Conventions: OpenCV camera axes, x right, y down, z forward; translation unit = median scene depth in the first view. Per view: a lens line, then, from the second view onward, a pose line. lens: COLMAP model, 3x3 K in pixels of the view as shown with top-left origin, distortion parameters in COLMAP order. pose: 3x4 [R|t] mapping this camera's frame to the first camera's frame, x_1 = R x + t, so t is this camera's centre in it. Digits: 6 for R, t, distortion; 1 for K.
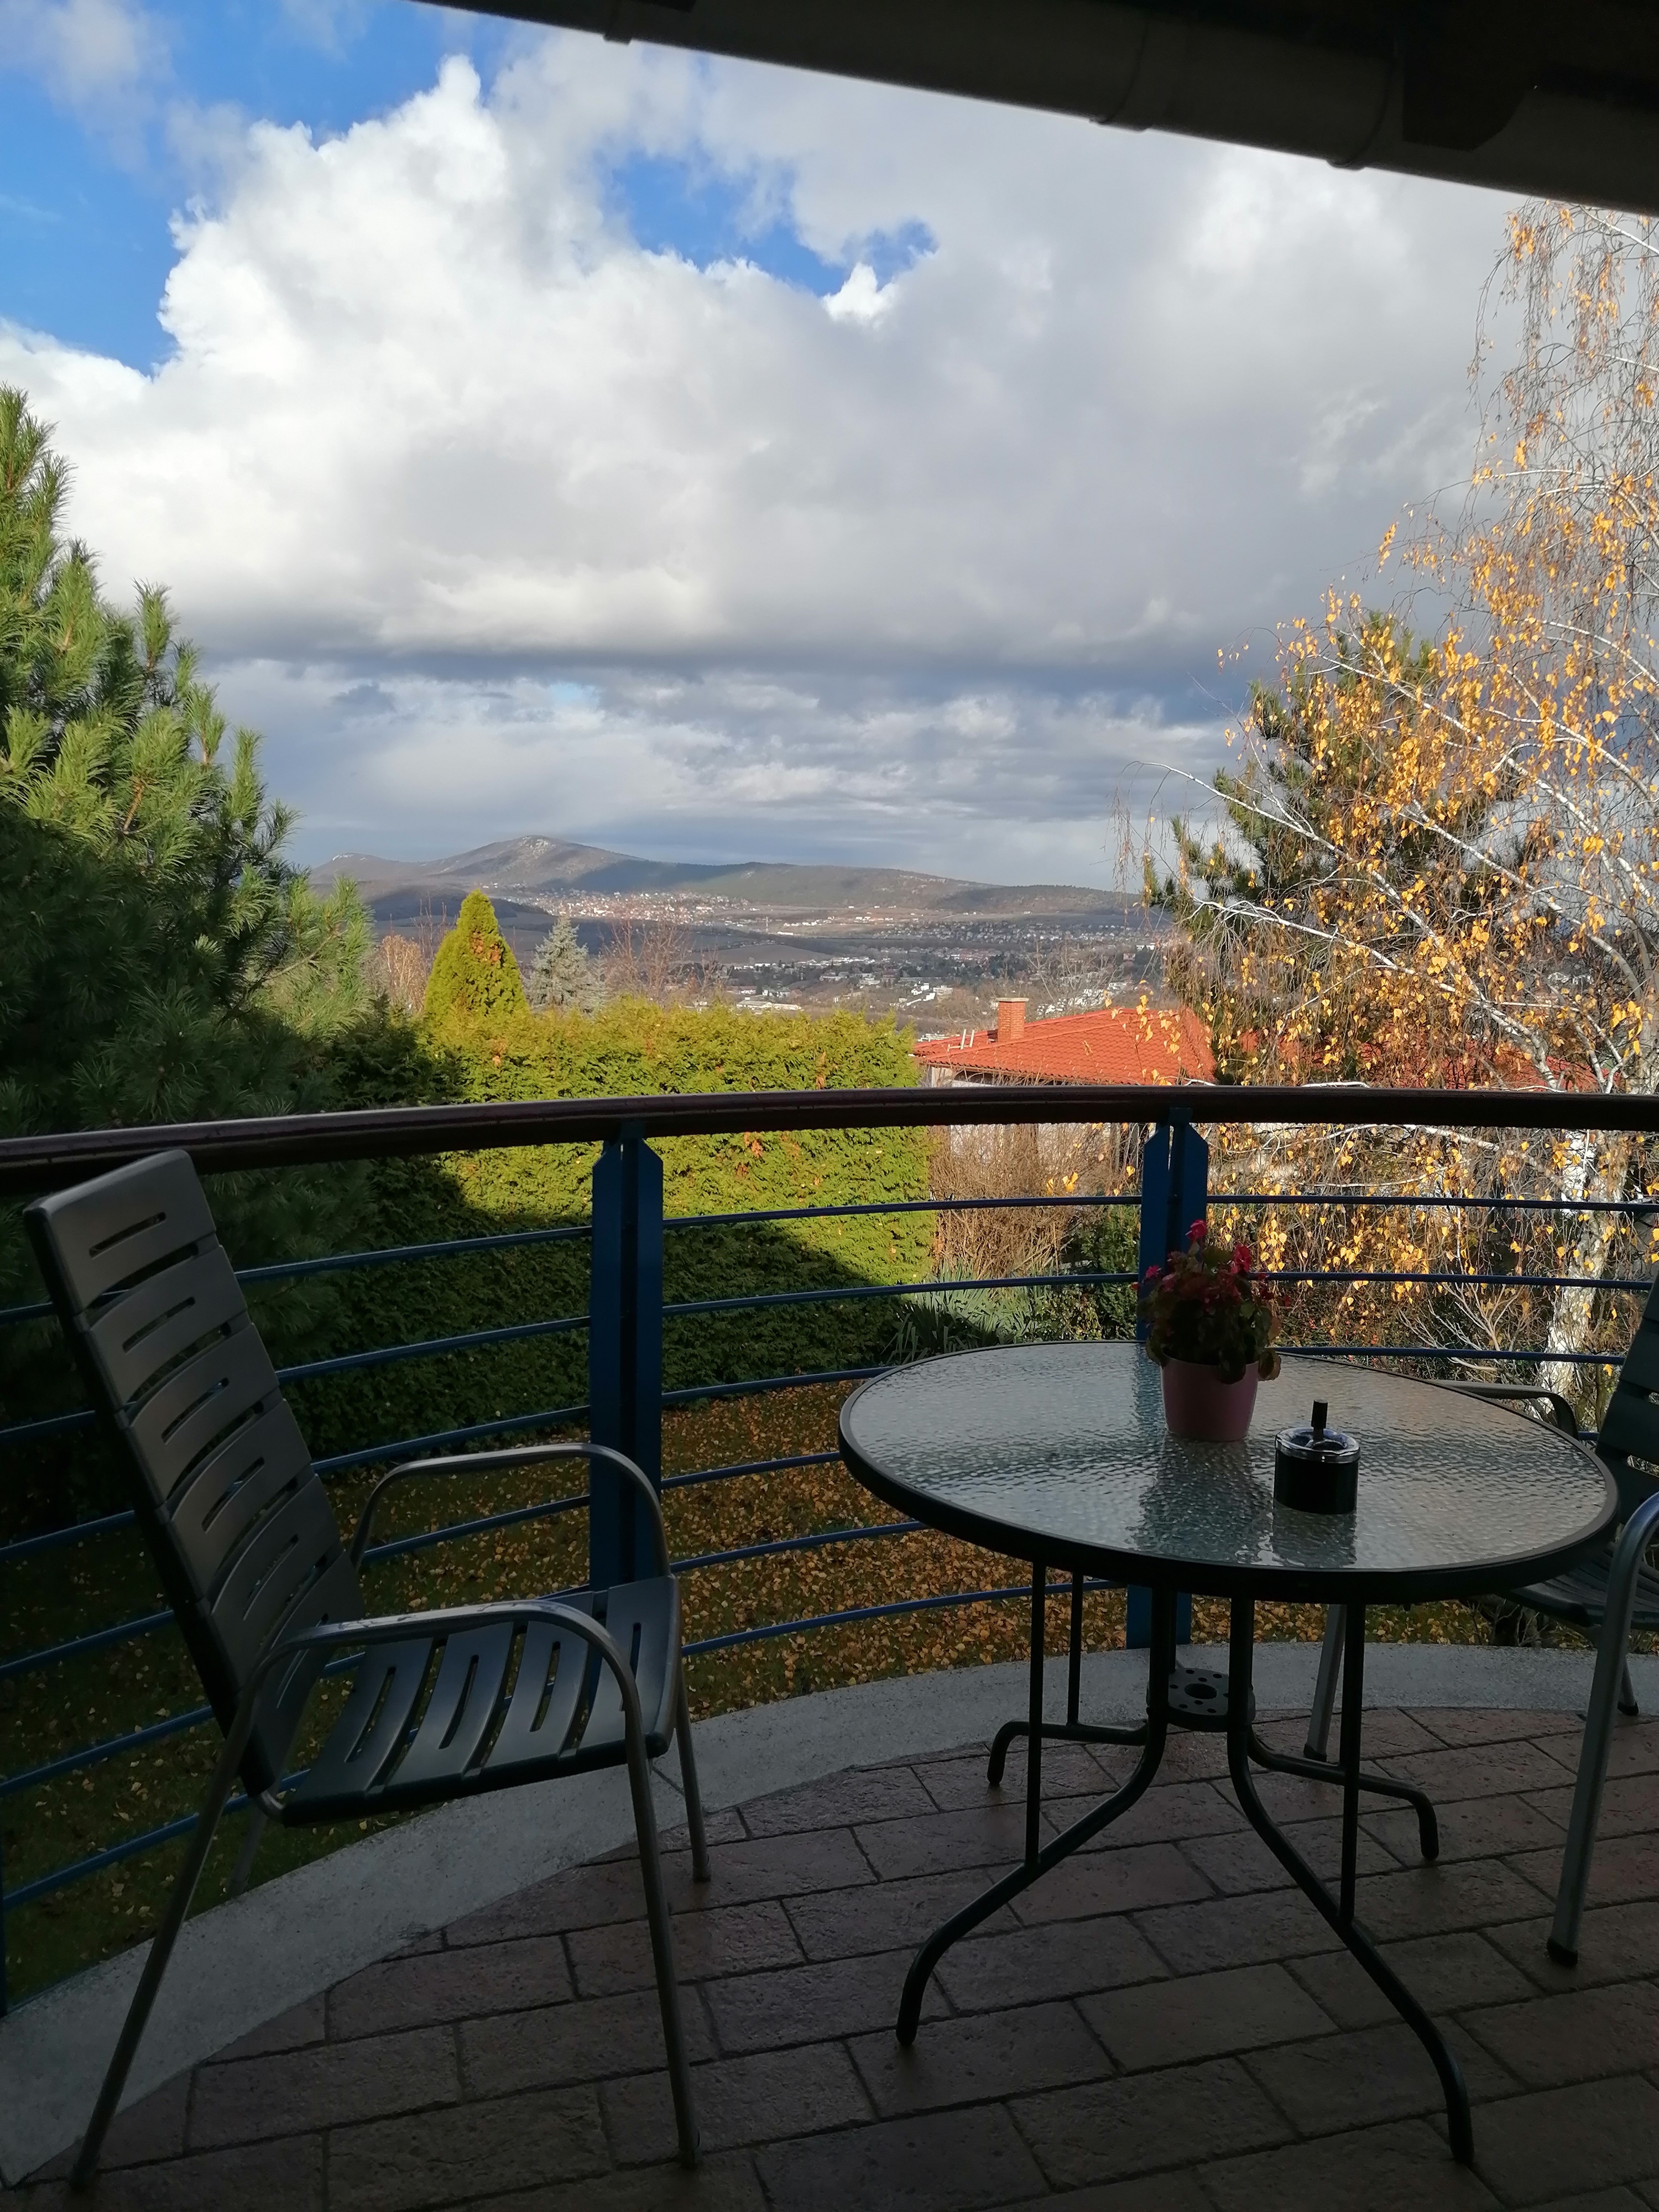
lens RADIAL K [[1659.2, 0, 829.5], [0, 1659.2, 1106.0], [0, 0, 1]] dist [0.056787, 0.000297]
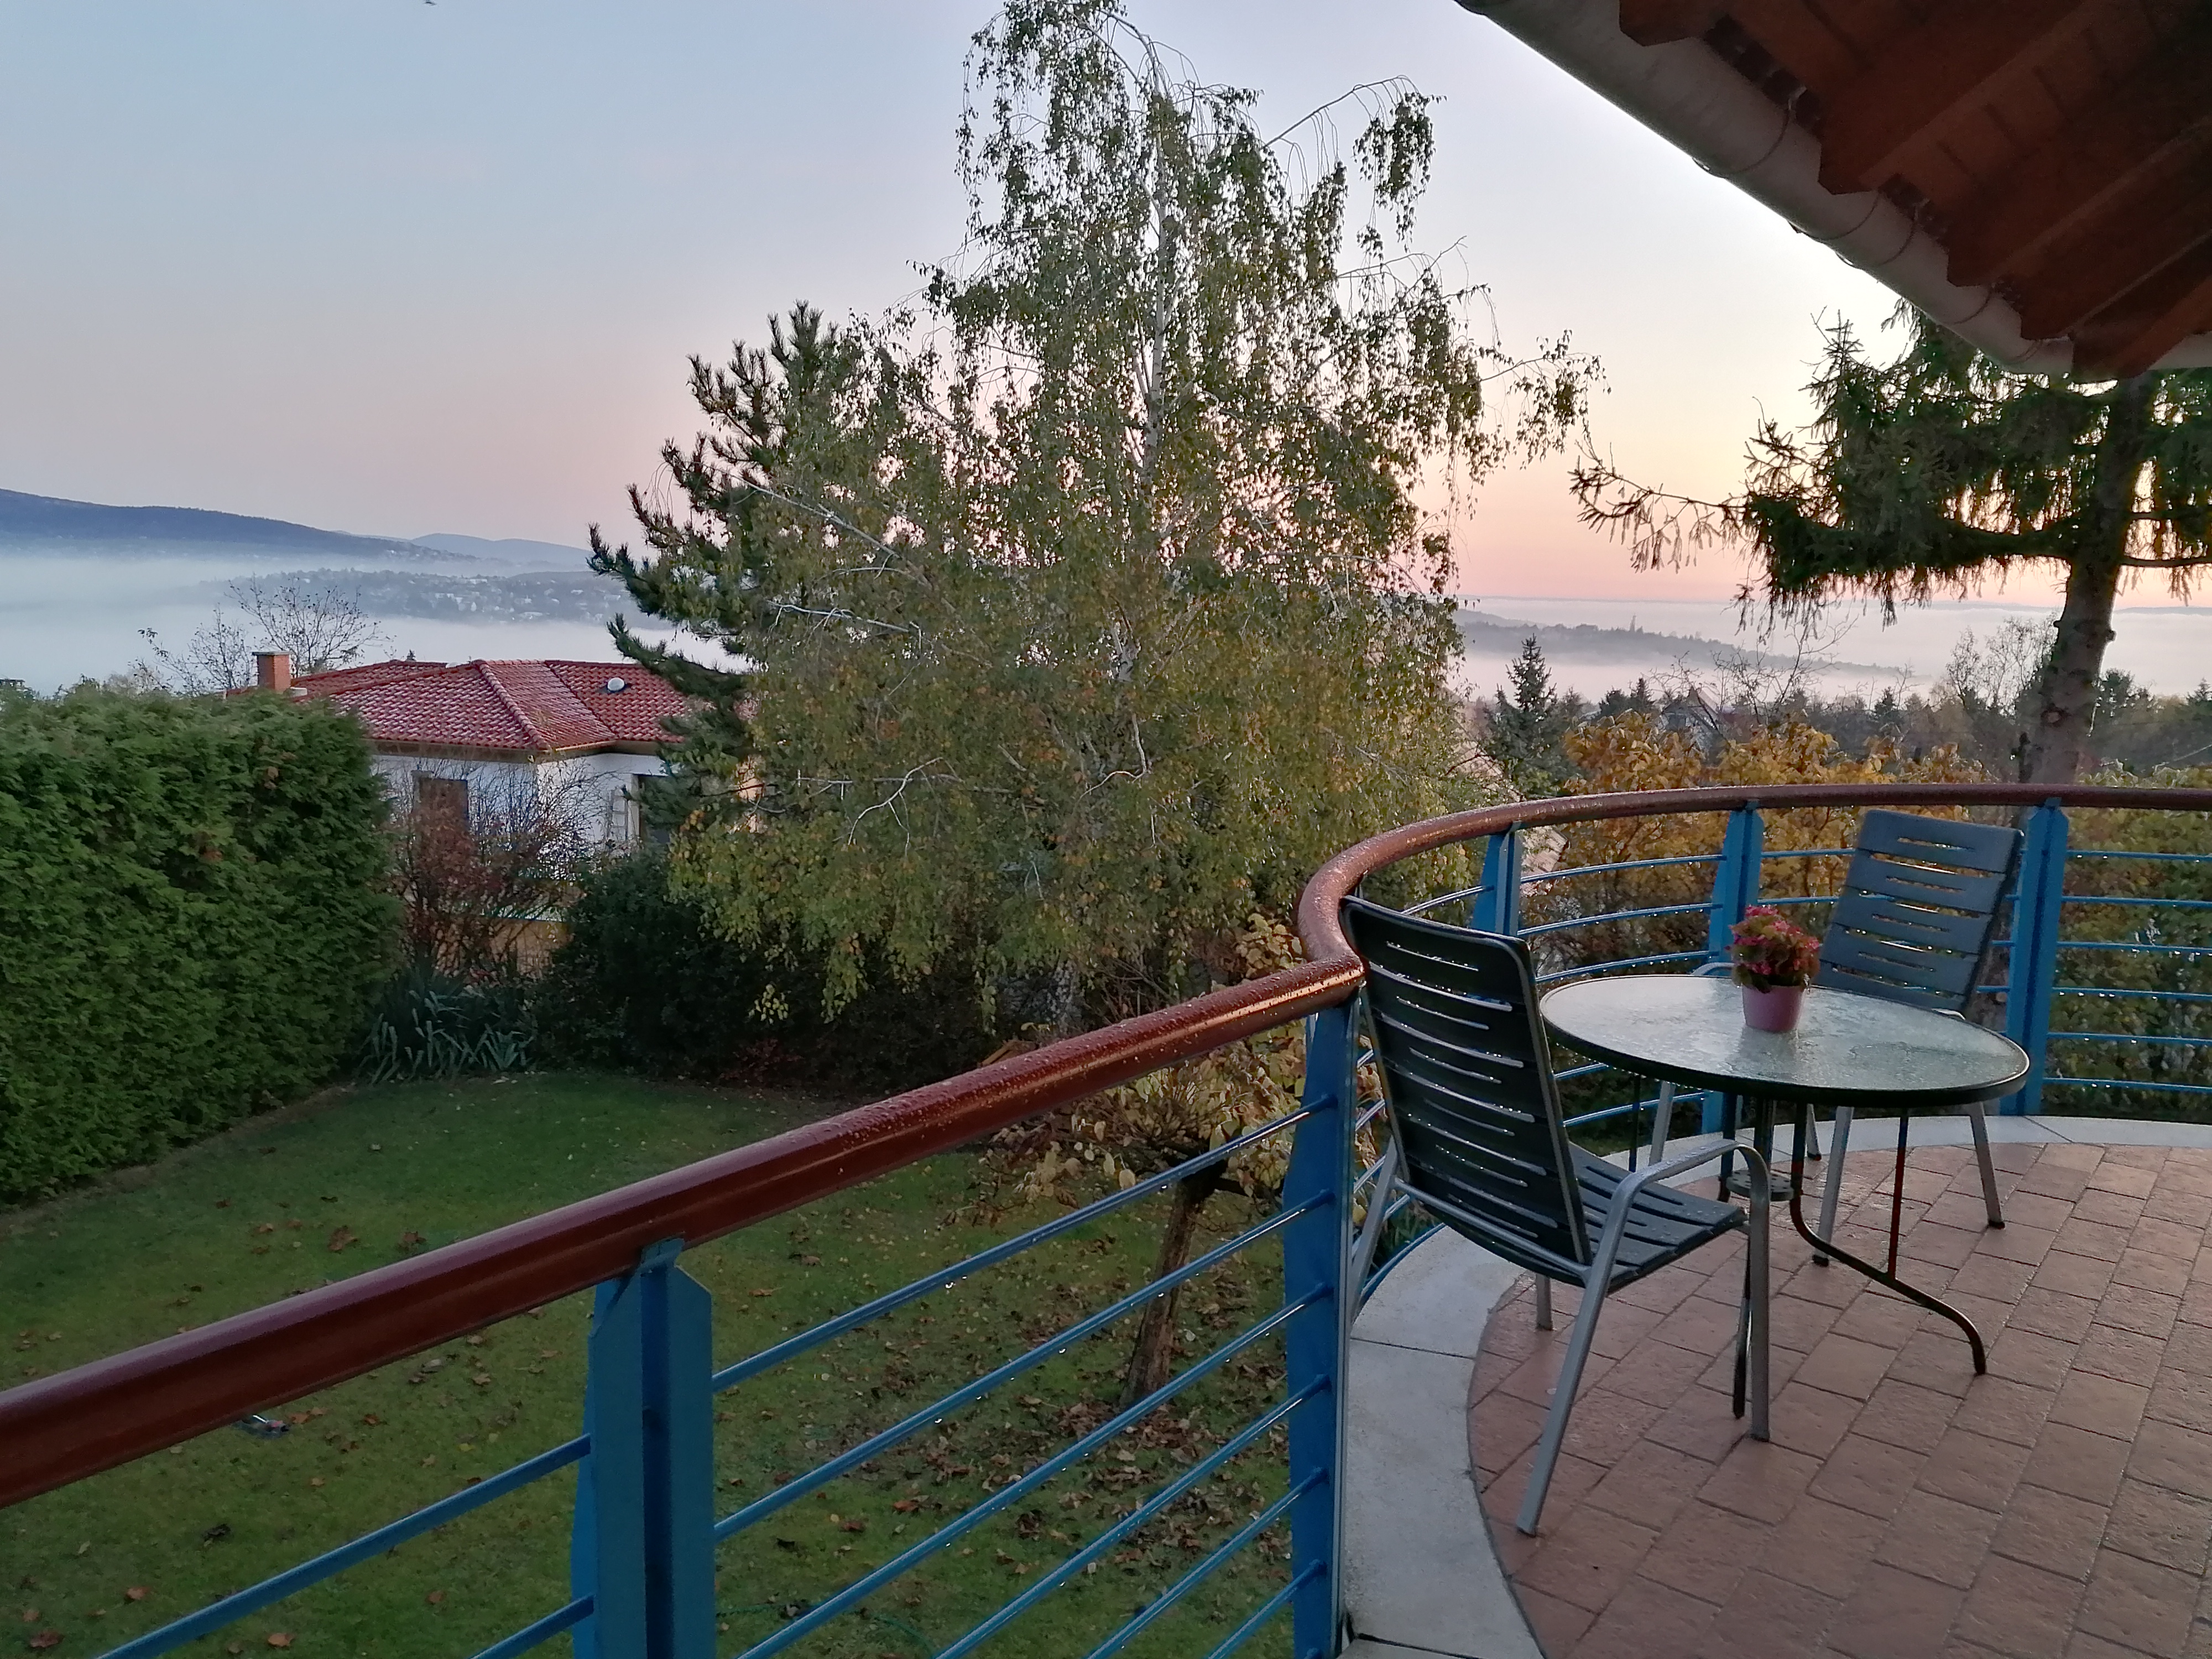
lens RADIAL K [[1659.2, 0, 1106.0], [0, 1659.2, 829.5], [0, 0, 1]] dist [0.056787, 0.000297]
pose [[0.806451, -0.085814, 0.585041, -0.181808], [0.057797, 0.996115, 0.066440, -0.018284], [-0.588470, -0.019767, 0.808278, 0.002517]]
